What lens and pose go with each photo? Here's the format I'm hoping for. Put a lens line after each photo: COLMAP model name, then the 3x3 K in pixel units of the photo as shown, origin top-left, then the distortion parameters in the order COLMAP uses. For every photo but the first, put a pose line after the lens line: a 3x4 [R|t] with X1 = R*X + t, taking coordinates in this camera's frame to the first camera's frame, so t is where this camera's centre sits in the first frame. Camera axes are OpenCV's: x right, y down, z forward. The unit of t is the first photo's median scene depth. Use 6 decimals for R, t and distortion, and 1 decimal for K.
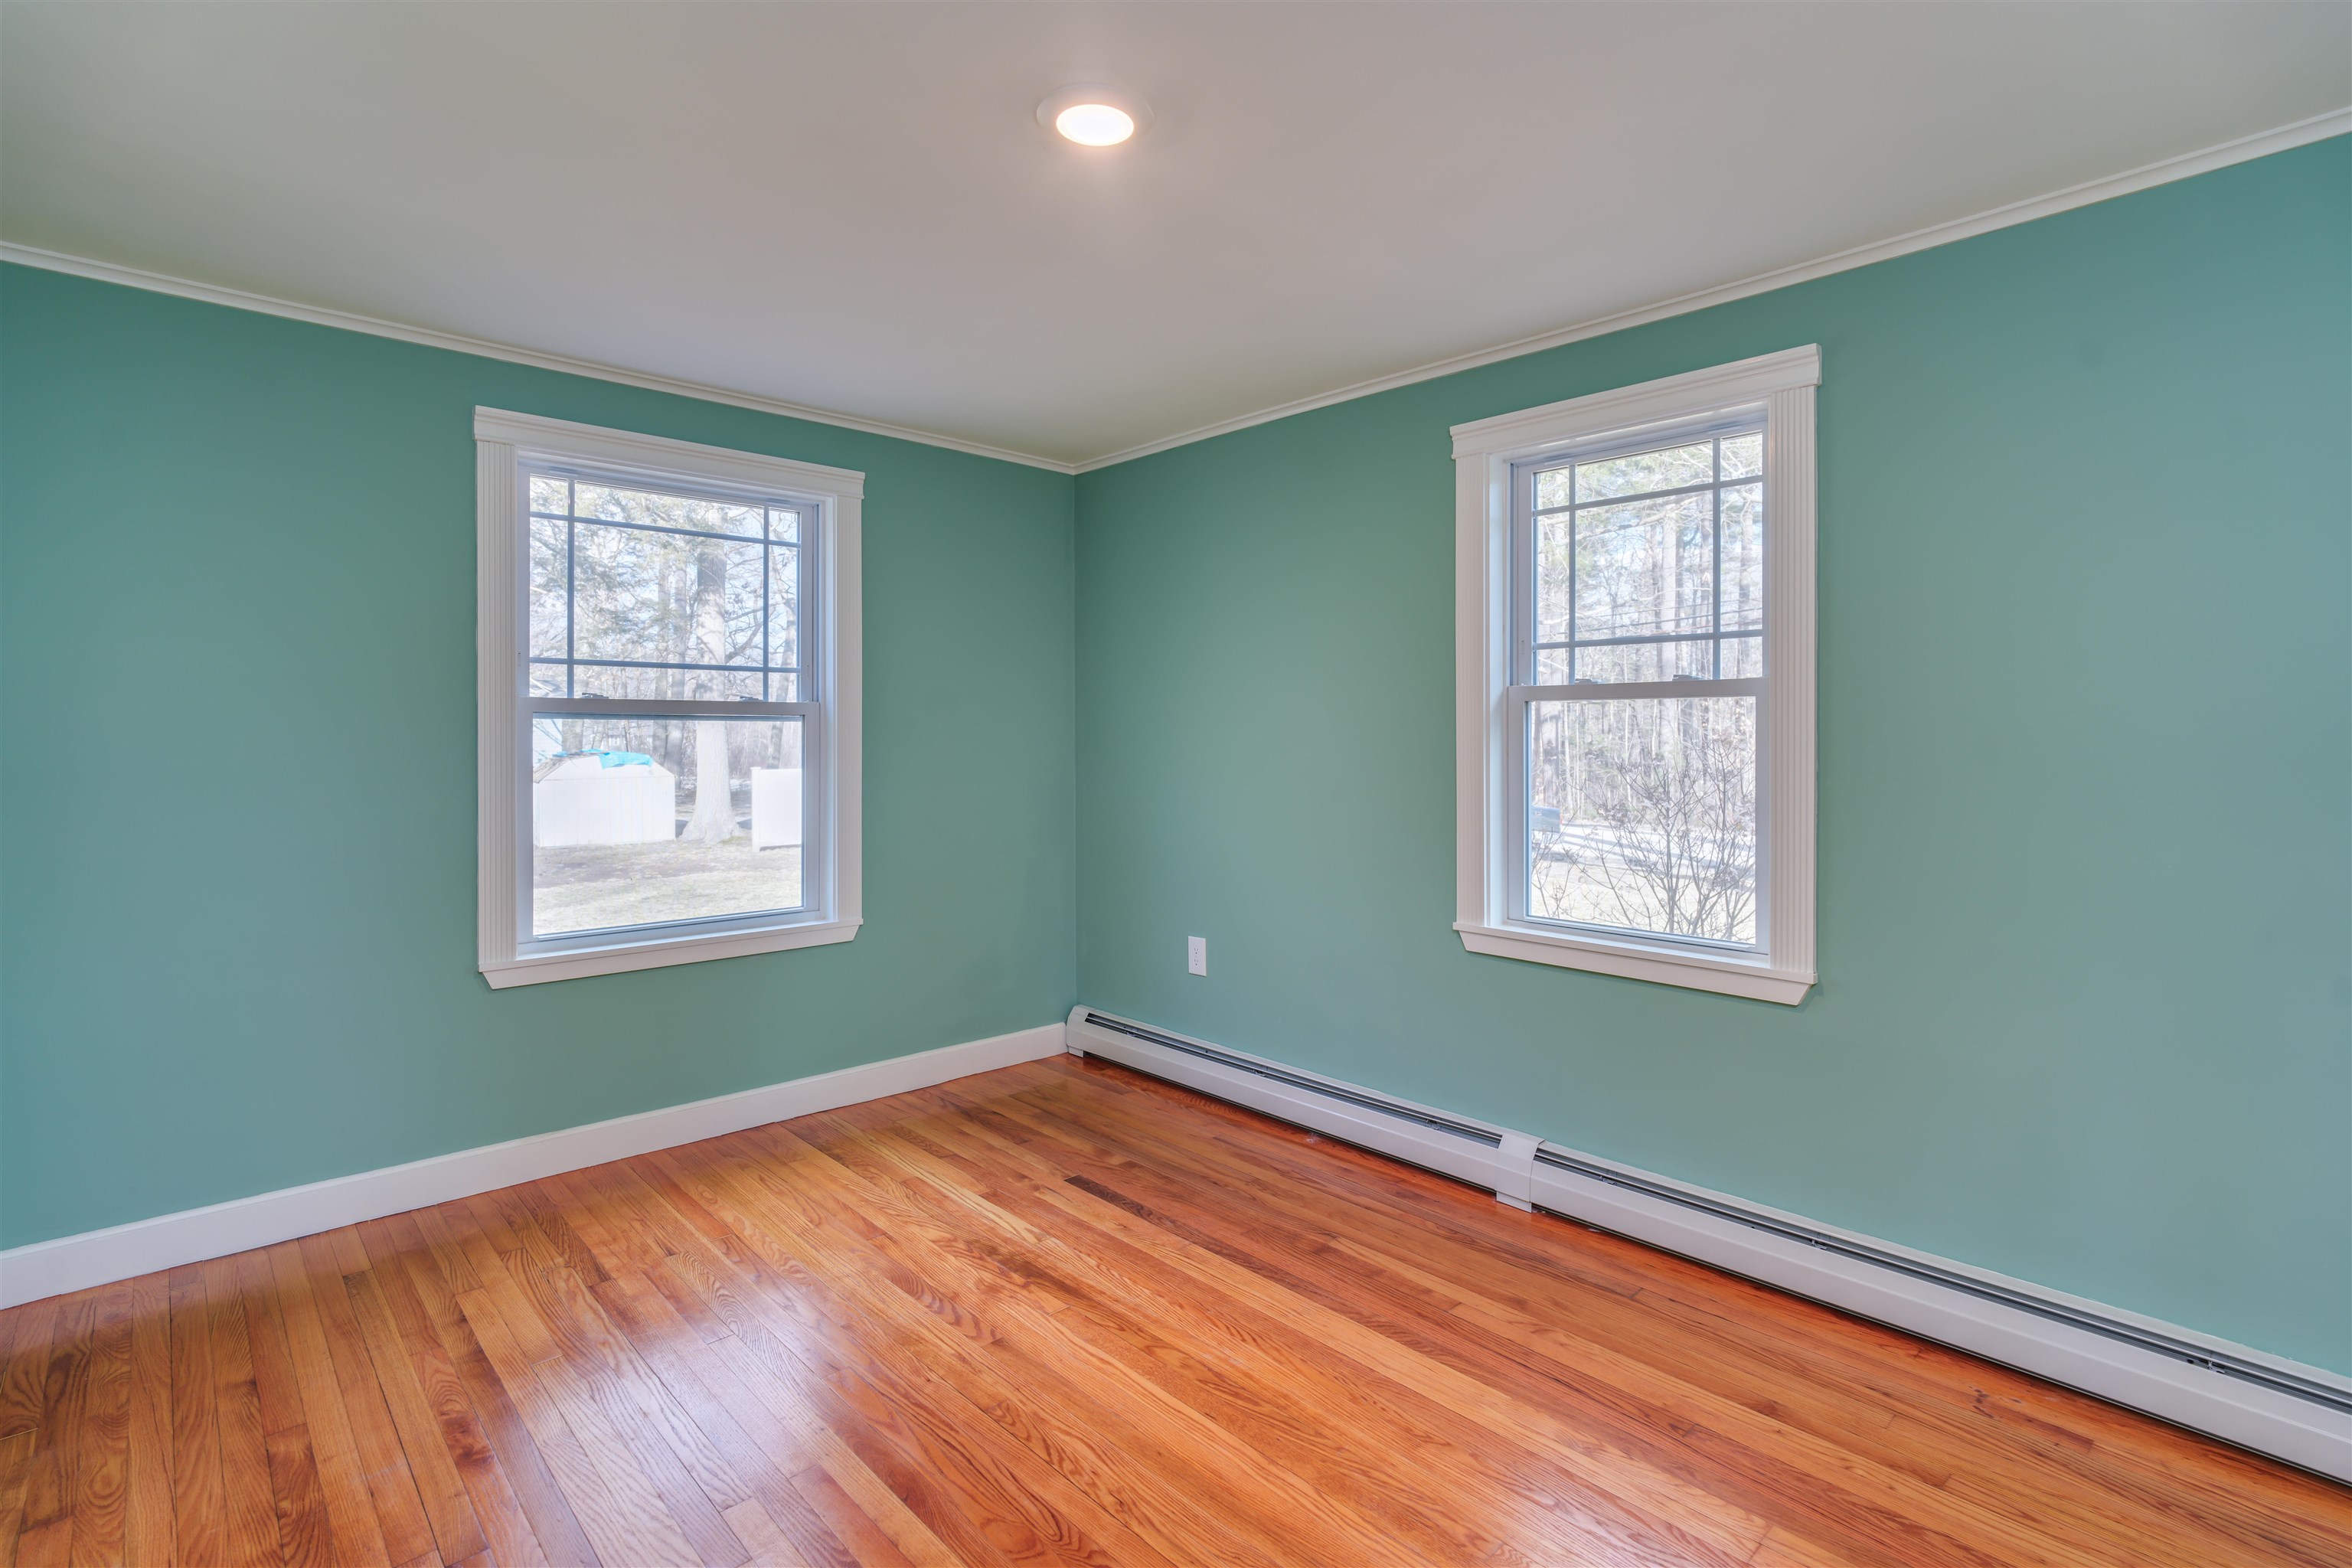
lens RADIAL K [[1138.0, 0, 1197.9], [0, 1138.0, 740.3], [0, 0, 1]] dist [0.003355, 0.000596]
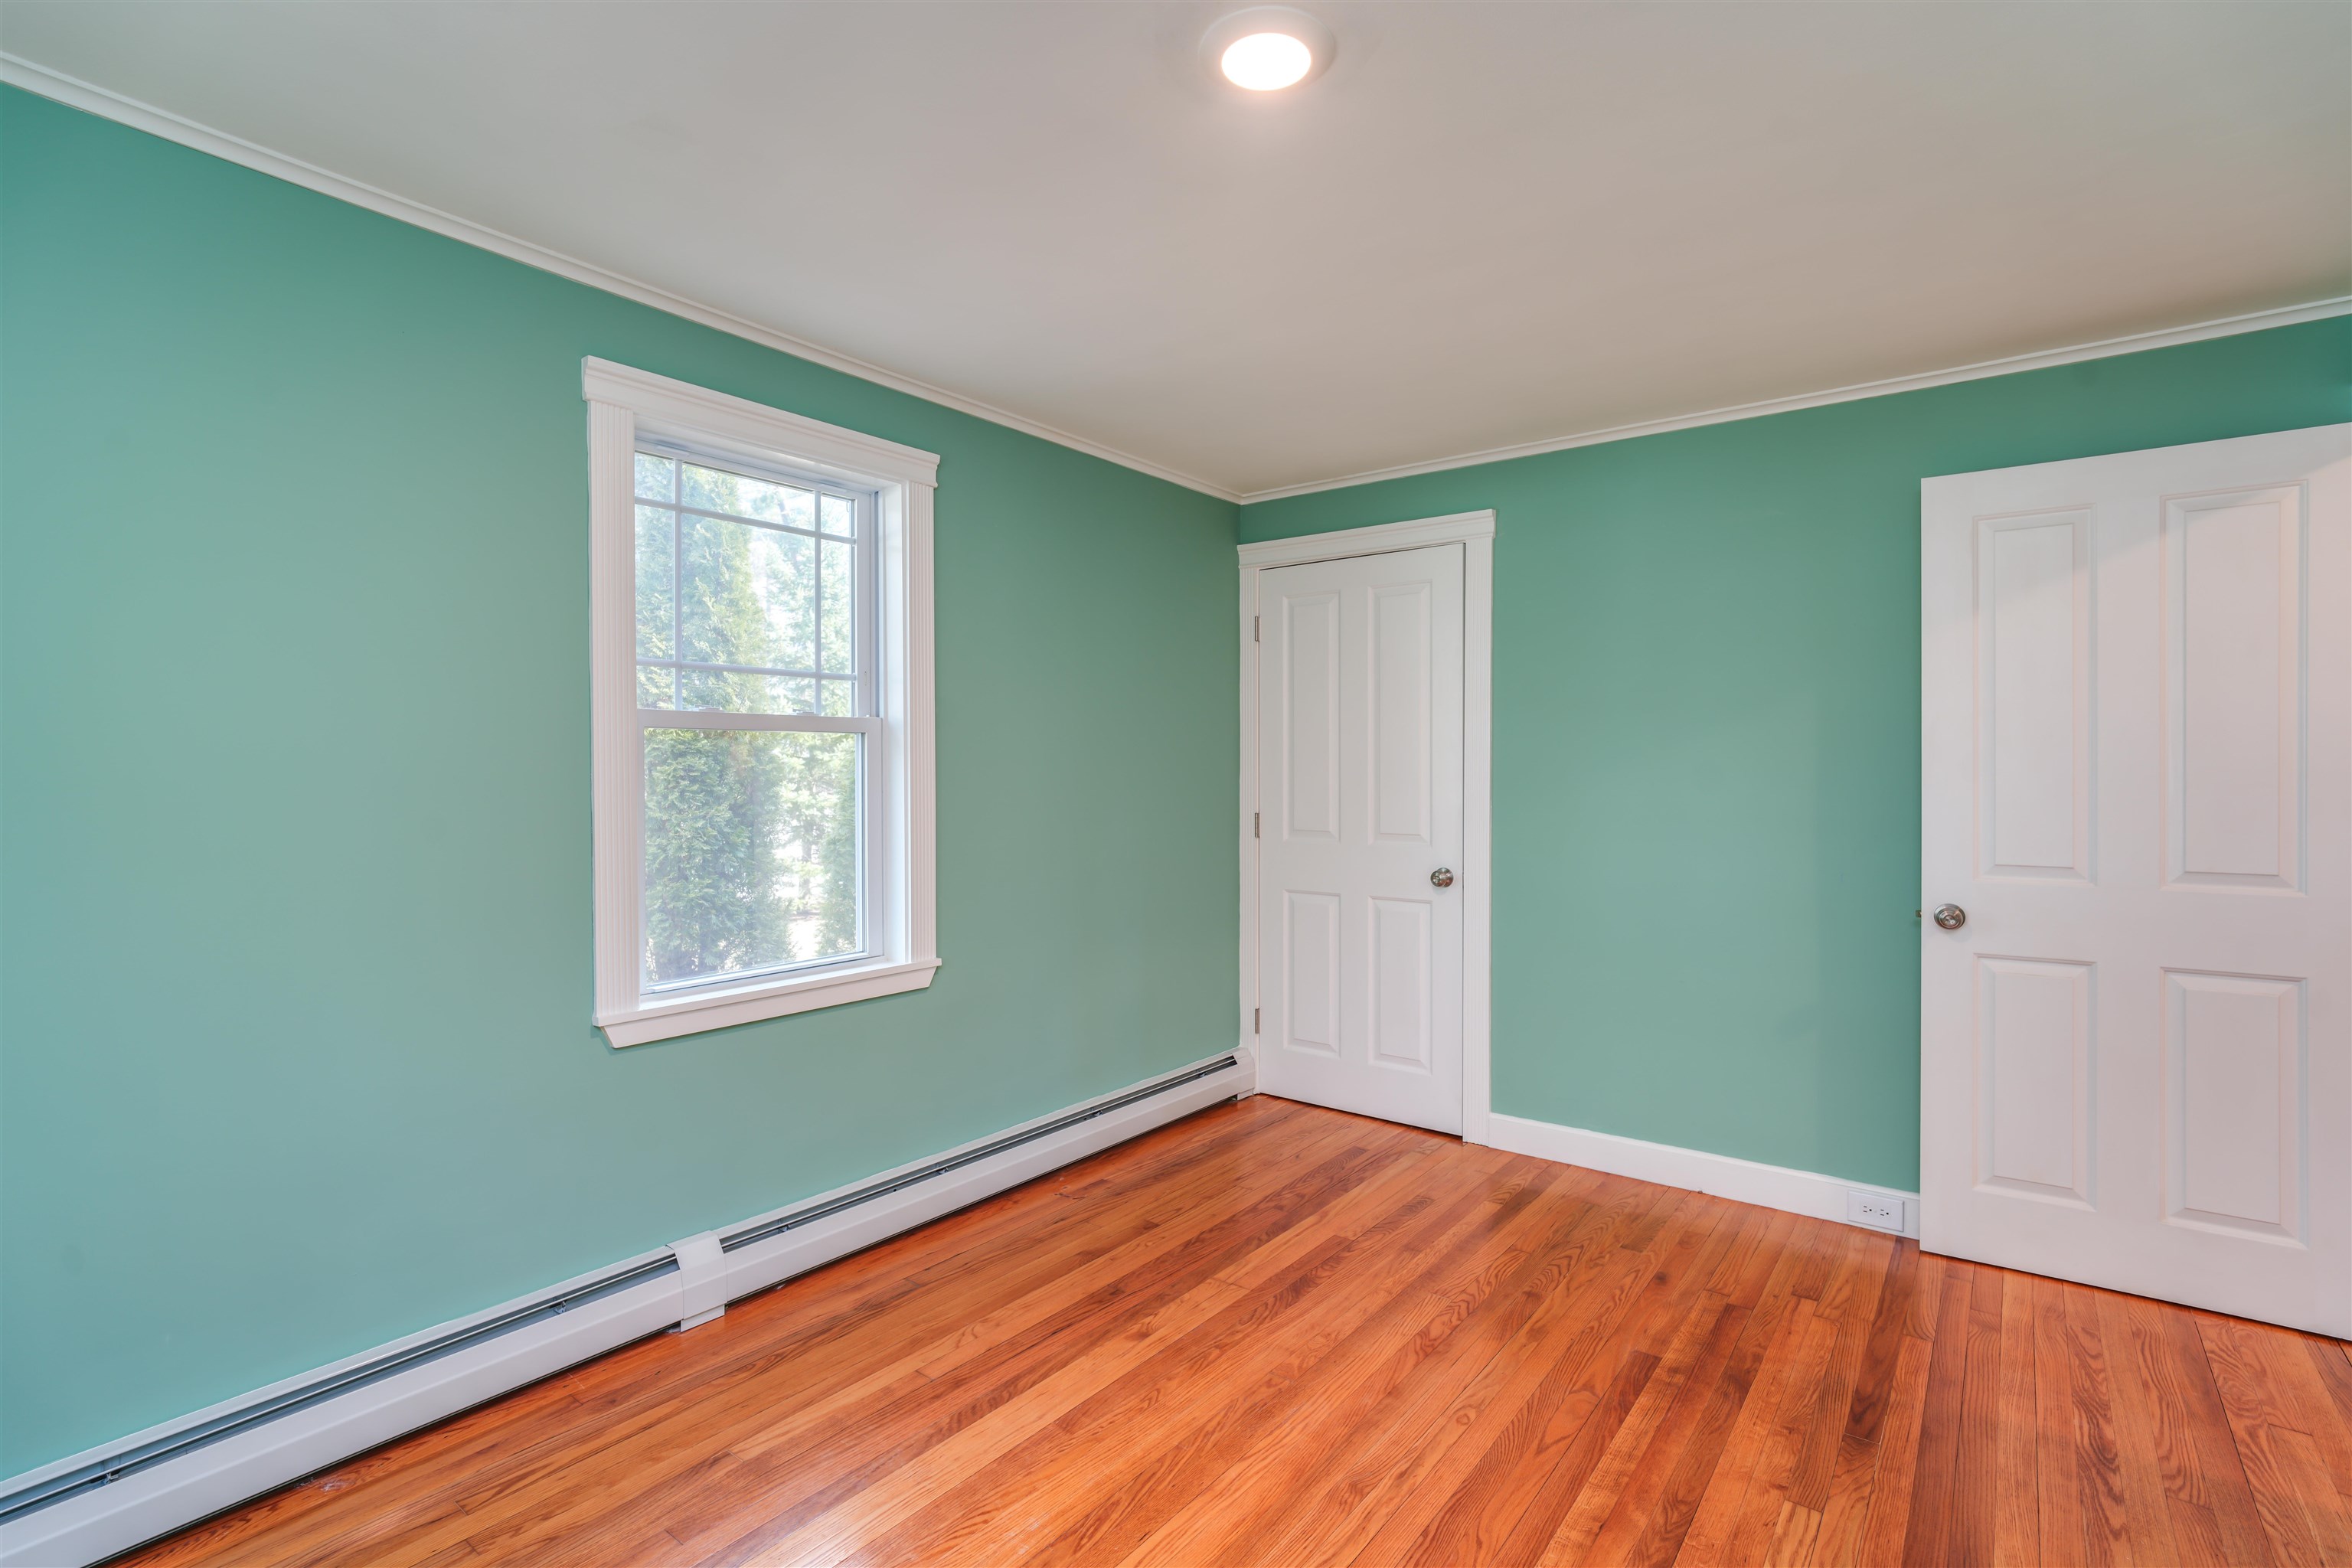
lens RADIAL K [[1113.4, 0, 1179.6], [0, 1113.4, 772.1], [0, 0, 1]] dist [-0.001188, -0.000096]
pose [[-0.166679, -0.003943, 0.986003, -0.688623], [0.001862, 0.999989, 0.004314, -0.004383], [-0.986009, 0.002555, -0.166670, 0.909137]]
